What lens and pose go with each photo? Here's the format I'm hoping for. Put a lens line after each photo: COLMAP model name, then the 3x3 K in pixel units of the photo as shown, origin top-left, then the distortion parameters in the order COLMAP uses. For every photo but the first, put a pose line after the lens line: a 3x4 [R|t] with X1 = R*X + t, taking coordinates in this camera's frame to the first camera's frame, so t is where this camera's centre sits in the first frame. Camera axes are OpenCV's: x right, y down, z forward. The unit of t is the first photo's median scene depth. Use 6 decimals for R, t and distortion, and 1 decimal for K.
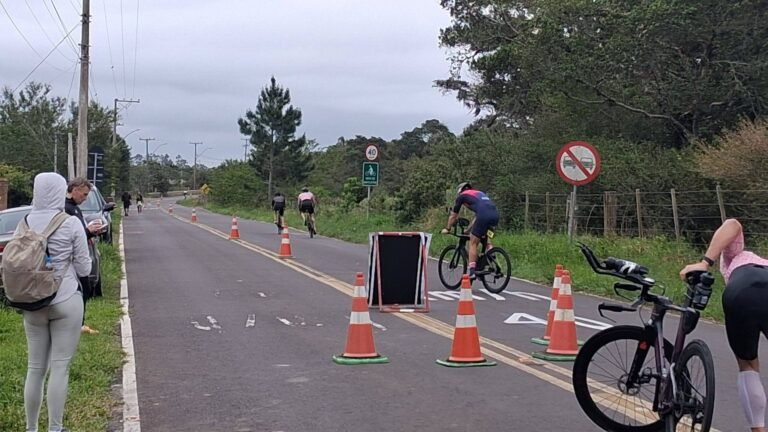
lens RADIAL K [[4417.1, 0, 384.7], [0, 4417.1, 215.3], [0, 0, 1]] dist [0.645636, 0.000000]
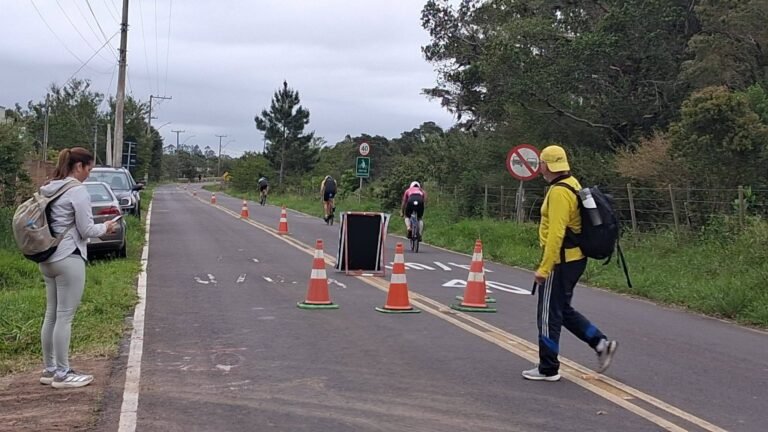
lens RADIAL K [[4430.7, 0, 382.5], [0, 4430.7, 217.6], [0, 0, 1]] dist [1.690381, 0.000000]
pose [[0.999474, 0.030194, -0.011851, 0.017664], [-0.030181, 0.999544, 0.001313, 0.002603], [0.011885, -0.000955, 0.999929, -0.195246]]
